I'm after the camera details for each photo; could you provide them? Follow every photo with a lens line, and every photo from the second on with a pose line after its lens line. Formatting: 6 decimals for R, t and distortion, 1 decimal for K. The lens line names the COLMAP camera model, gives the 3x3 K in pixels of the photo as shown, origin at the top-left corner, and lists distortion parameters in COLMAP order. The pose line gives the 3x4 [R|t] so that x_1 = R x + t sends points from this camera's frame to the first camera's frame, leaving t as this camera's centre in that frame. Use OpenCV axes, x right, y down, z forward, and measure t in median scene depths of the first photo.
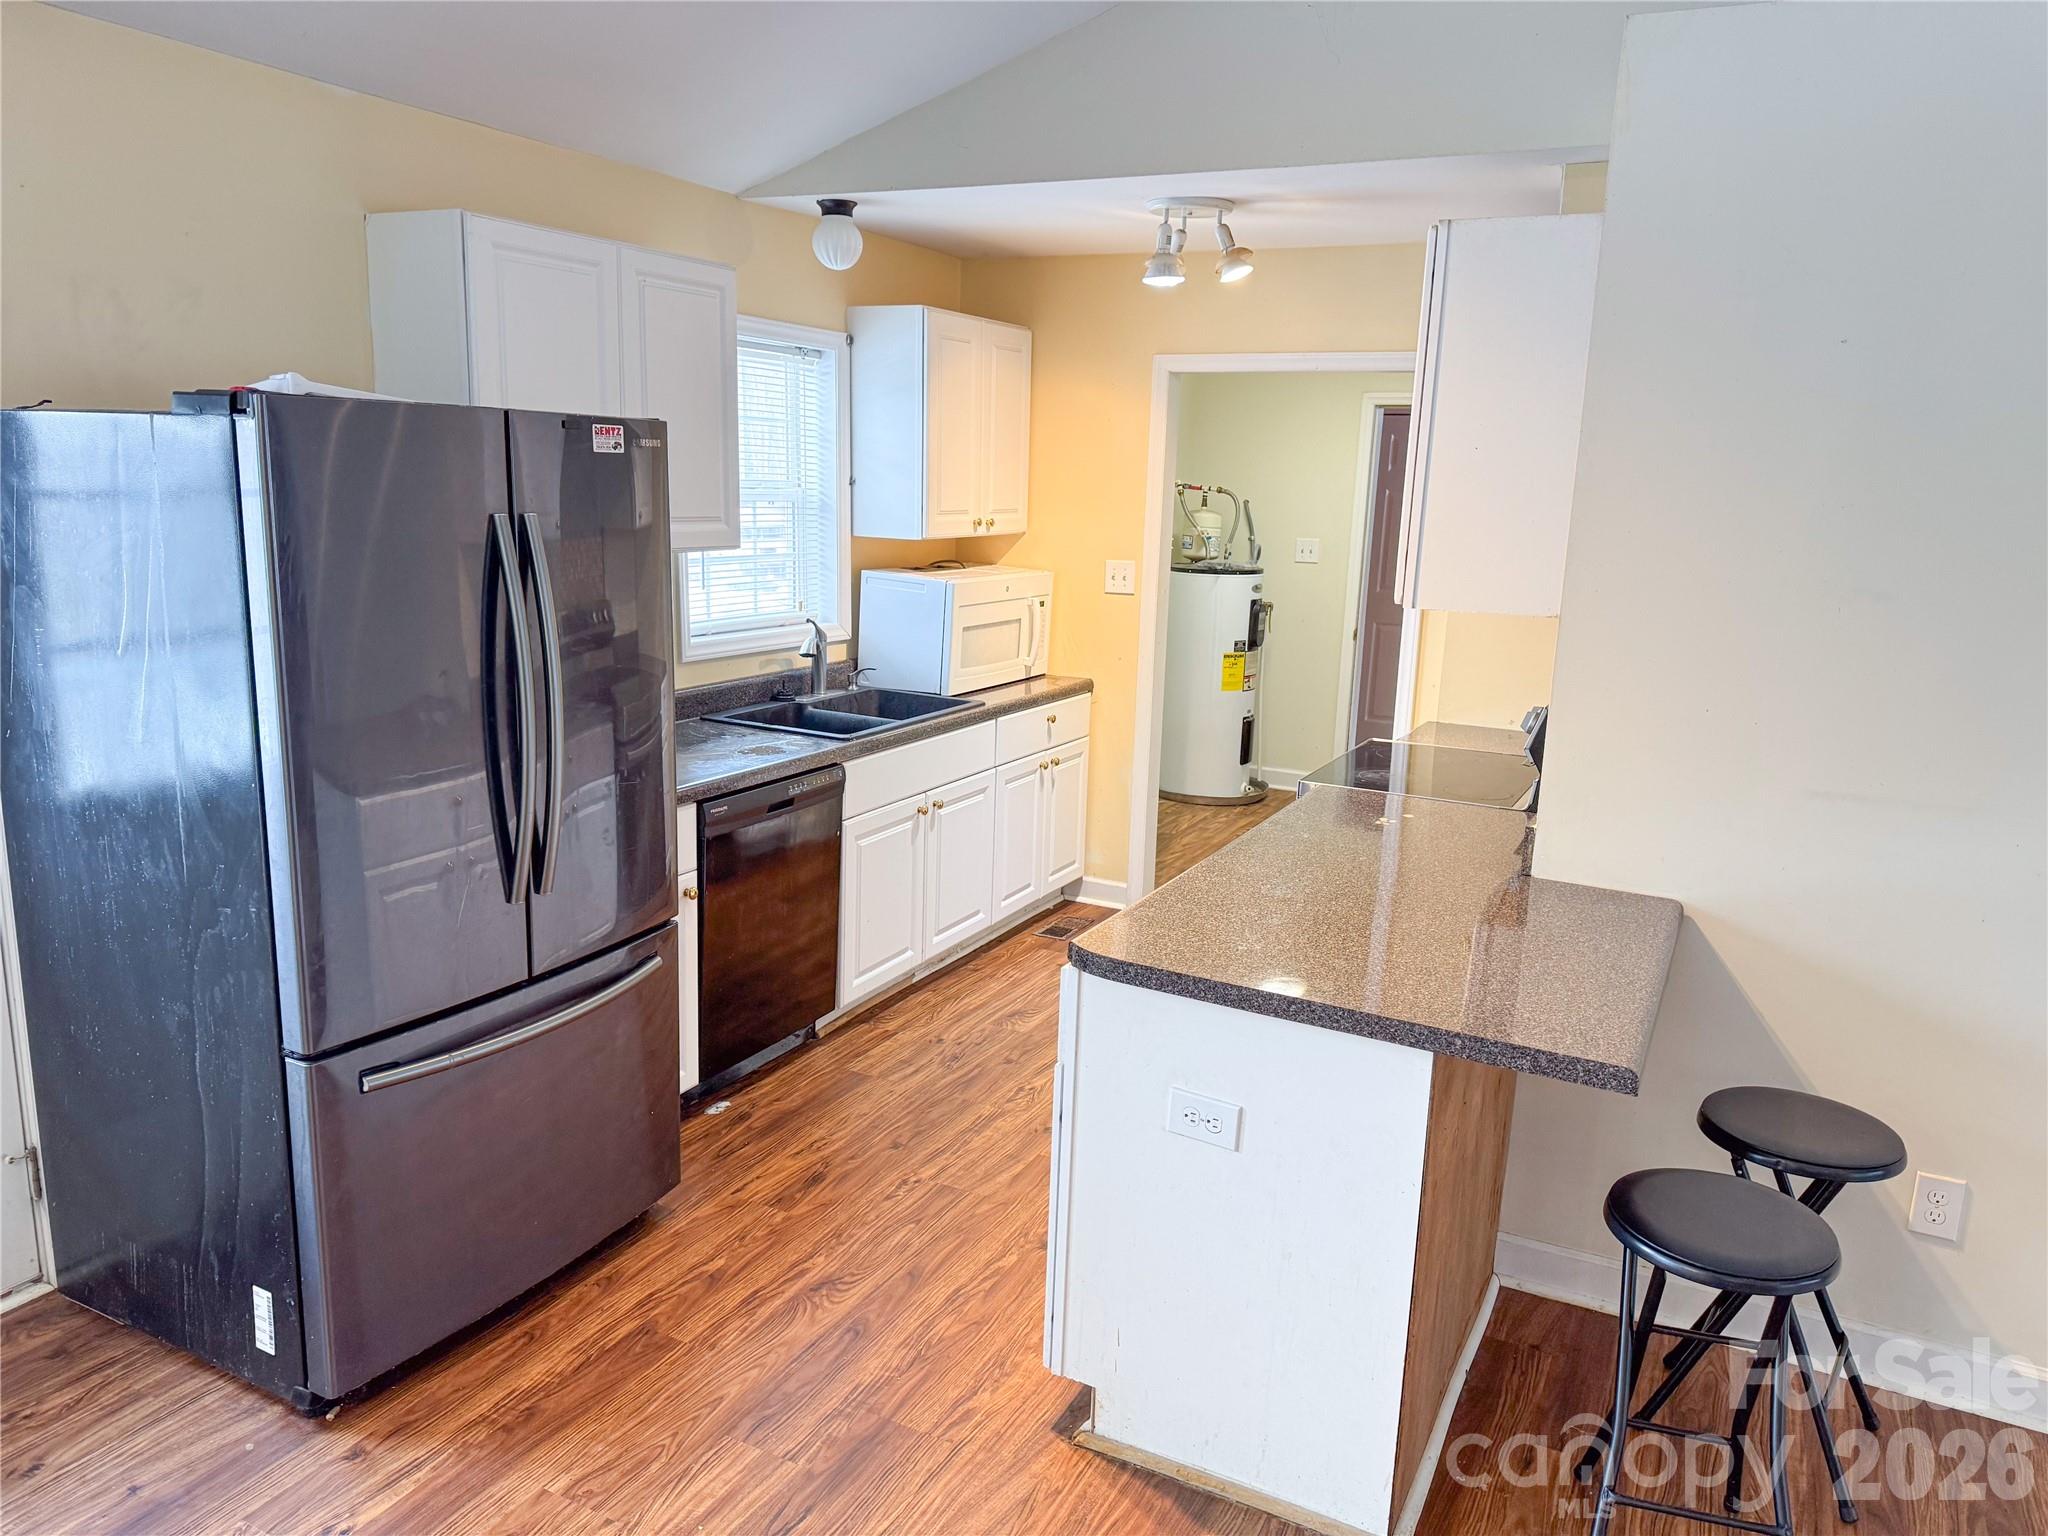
lens RADIAL K [[1432.7, 0, 1024.0], [0, 1432.7, 768.0], [0, 0, 1]] dist [0.127229, -0.208867]
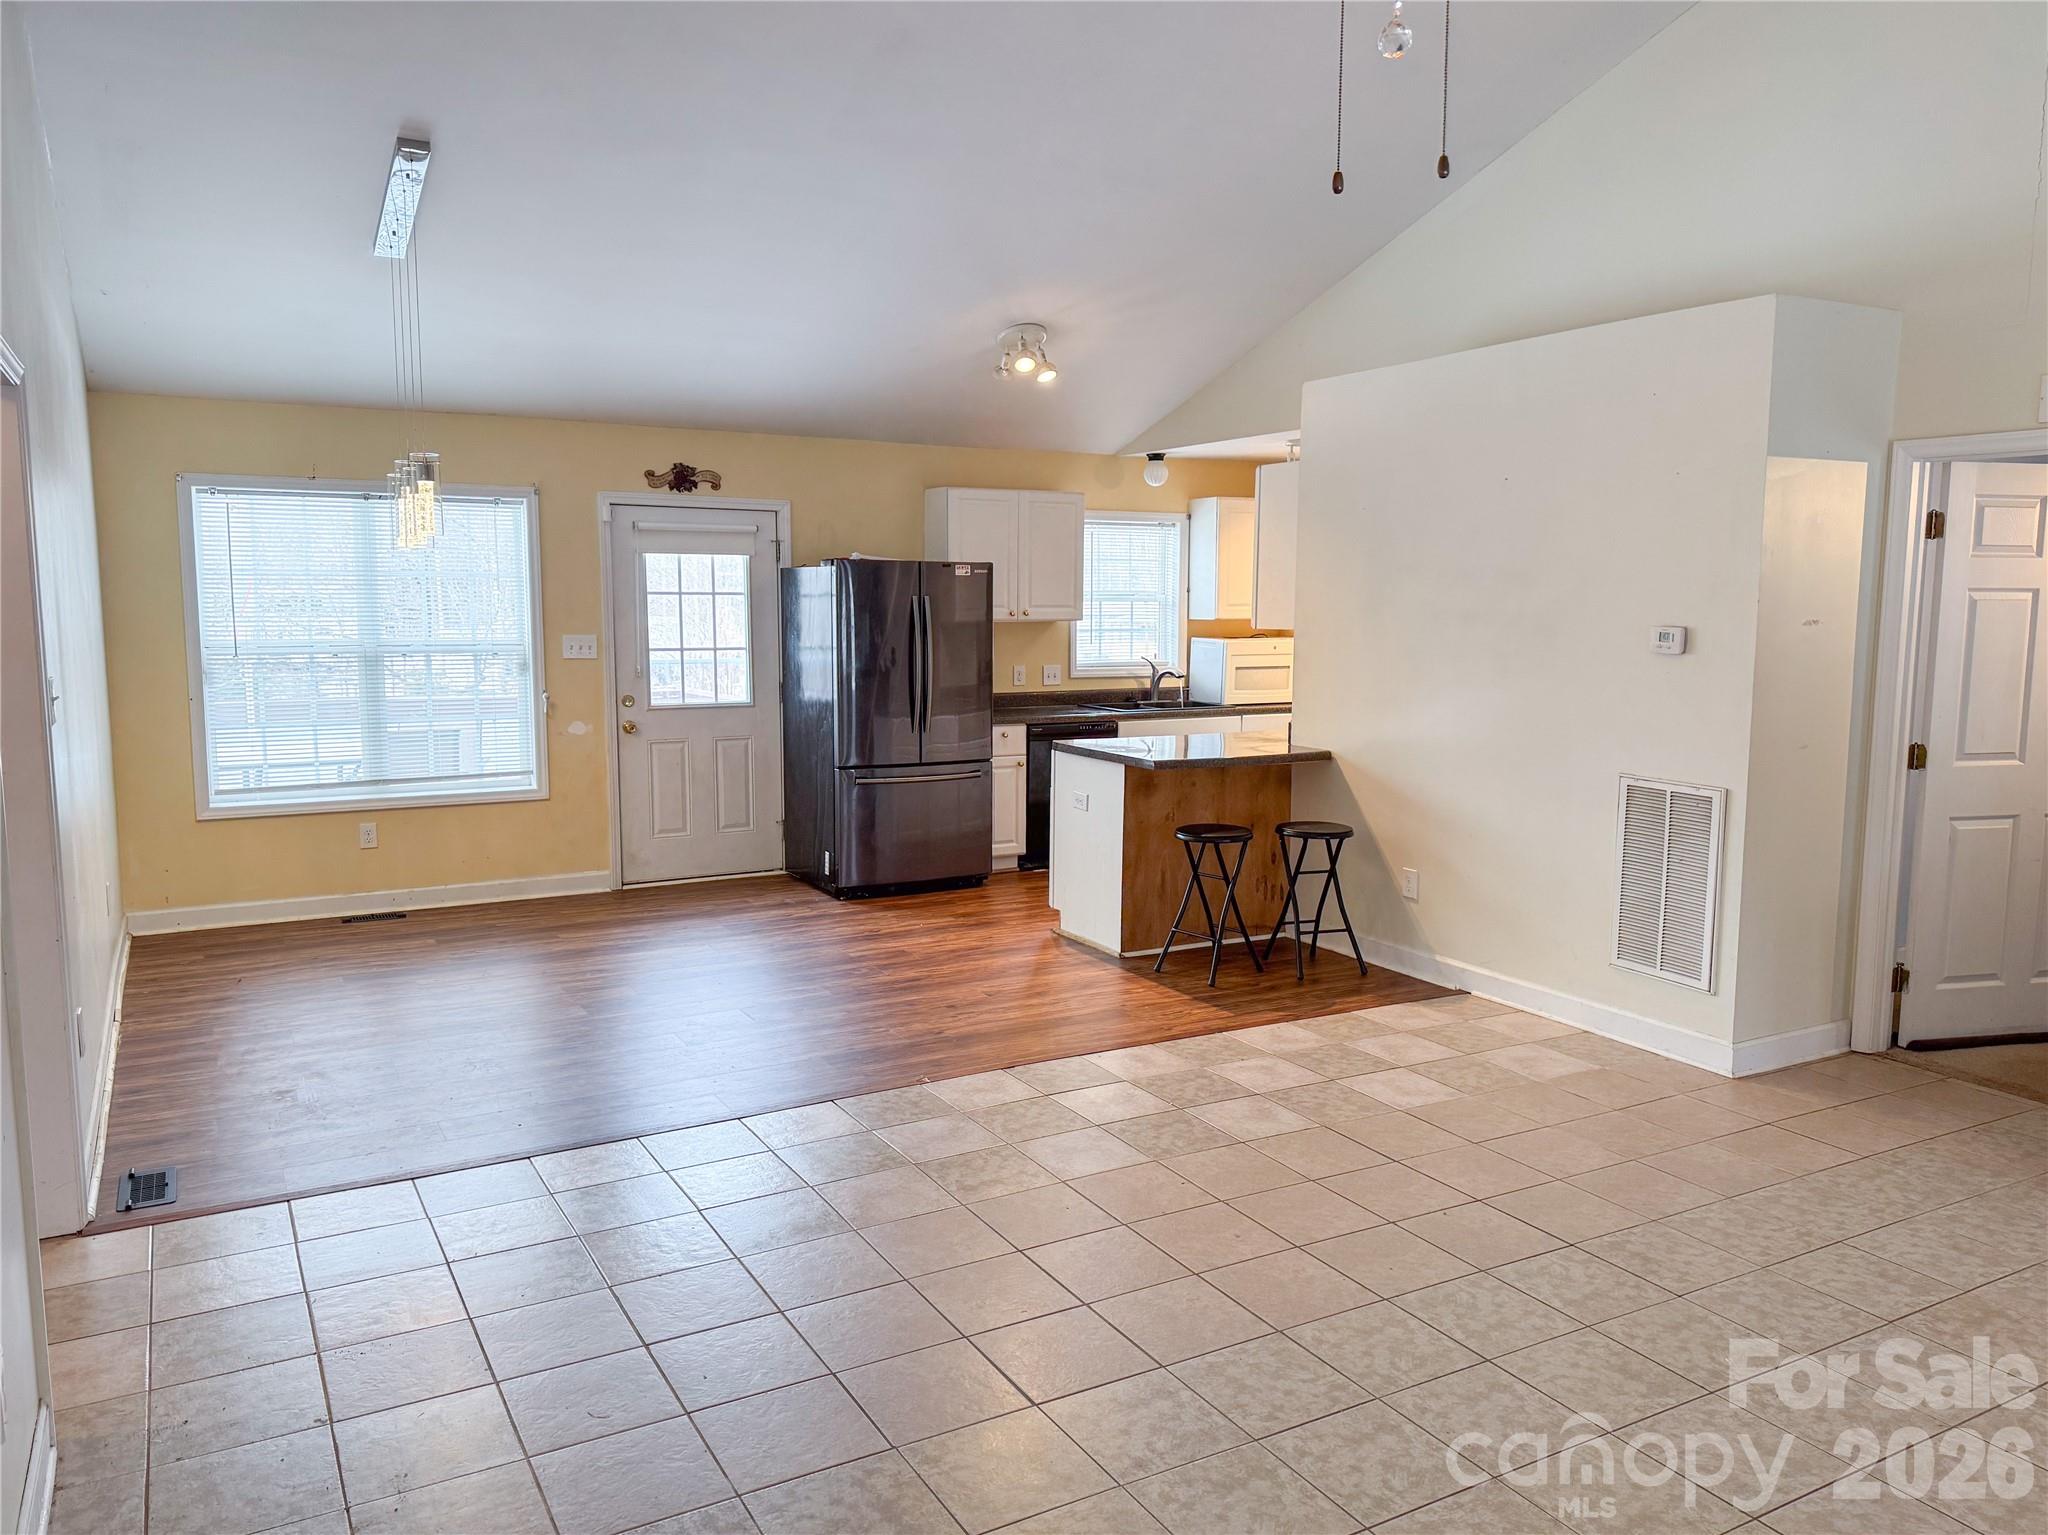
lens RADIAL K [[1528.1, 0, 1024.0], [0, 1528.1, 767.5], [0, 0, 1]] dist [0.180838, -0.269611]
pose [[0.840424, 0.034604, -0.540823, 0.969372], [-0.089597, 0.993098, -0.075688, 0.245423], [0.534471, 0.112065, 0.837724, -0.922189]]
